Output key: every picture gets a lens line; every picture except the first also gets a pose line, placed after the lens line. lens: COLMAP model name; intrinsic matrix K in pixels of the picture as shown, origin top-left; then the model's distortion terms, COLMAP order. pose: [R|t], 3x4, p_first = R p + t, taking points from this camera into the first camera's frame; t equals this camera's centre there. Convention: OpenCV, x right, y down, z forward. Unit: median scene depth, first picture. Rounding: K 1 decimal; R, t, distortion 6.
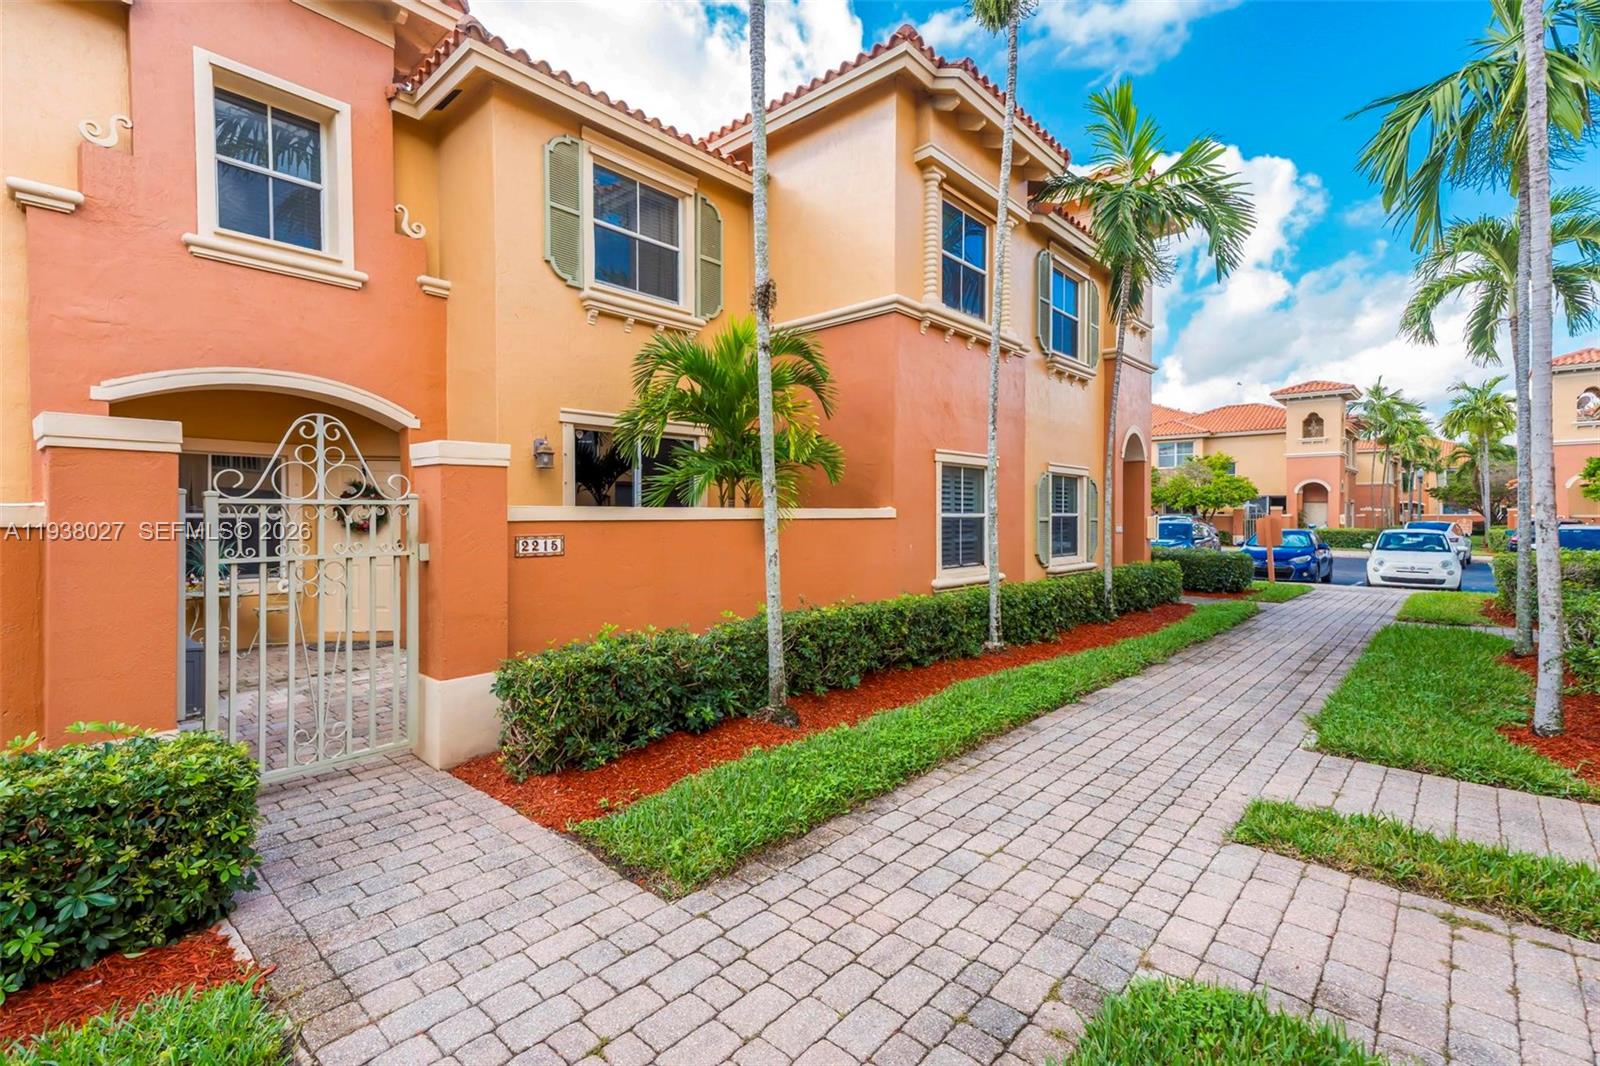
lens RADIAL K [[704.6, 0, 800.1], [0, 704.6, 517.5], [0, 0, 1]] dist [0.039530, -0.001302]
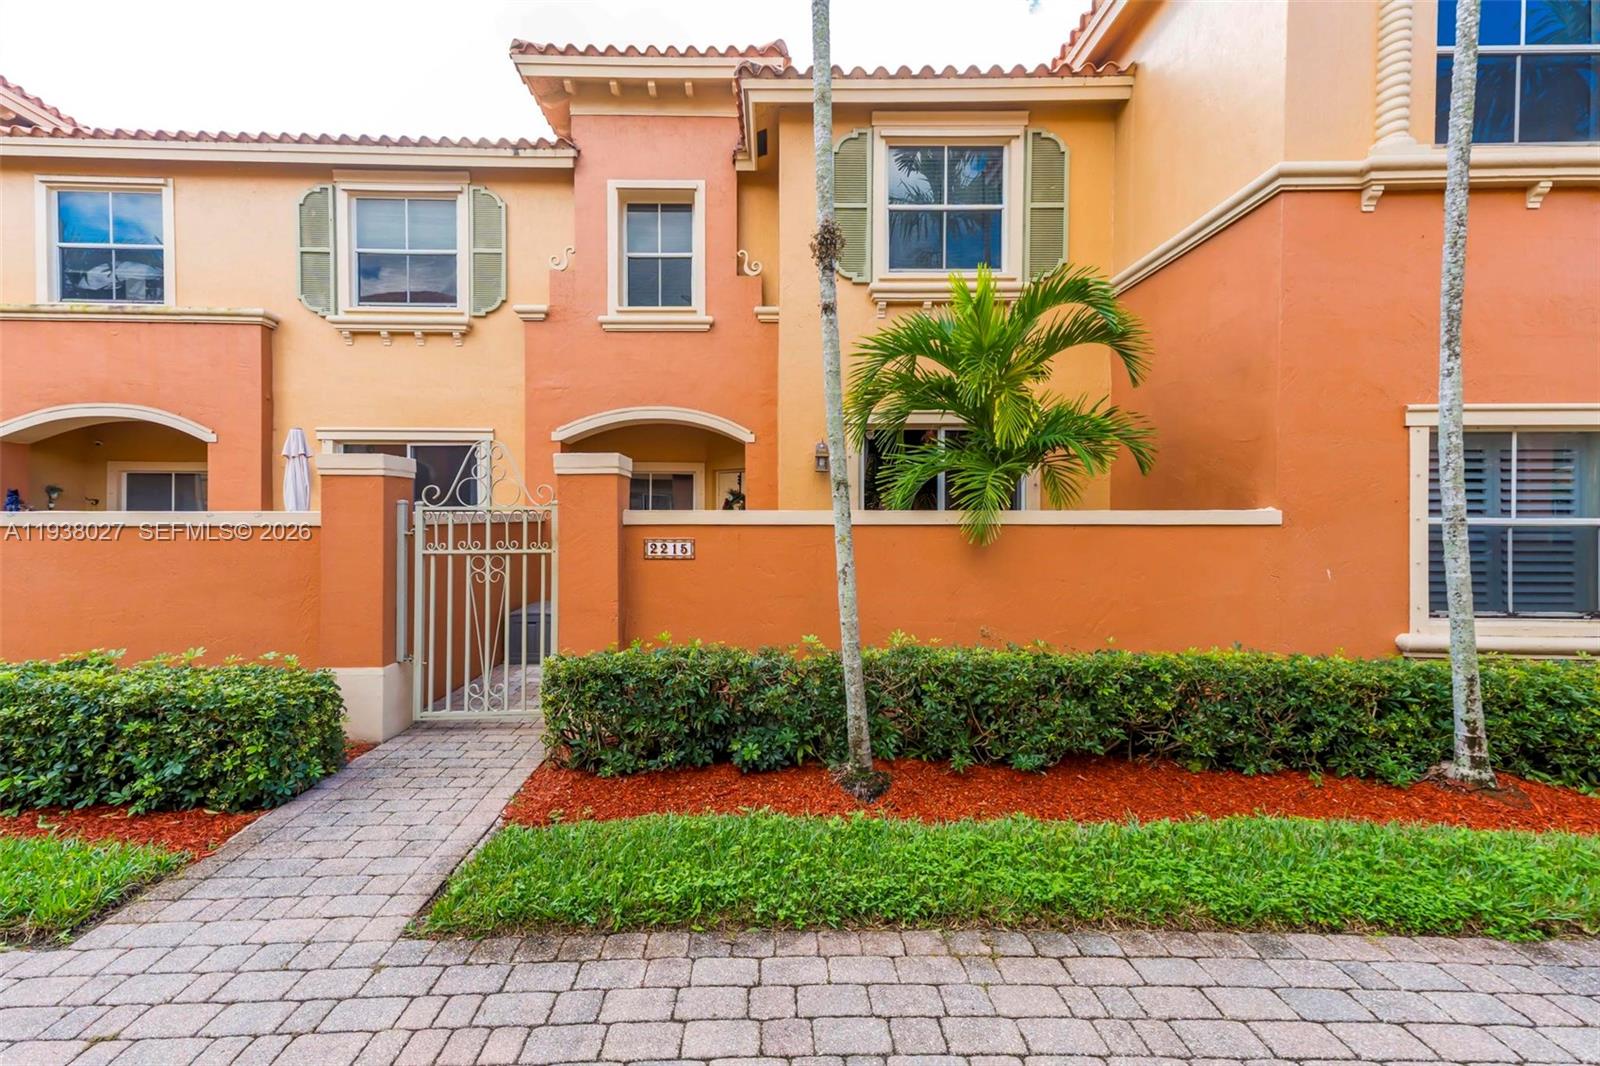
lens RADIAL K [[704.6, 0, 800.1], [0, 704.6, 517.5], [0, 0, 1]] dist [0.039530, -0.001302]
pose [[0.686706, 0.000966, -0.726934, 0.379523], [-0.004894, 0.999983, -0.003294, -0.002302], [0.726918, 0.005820, 0.686699, 0.324746]]
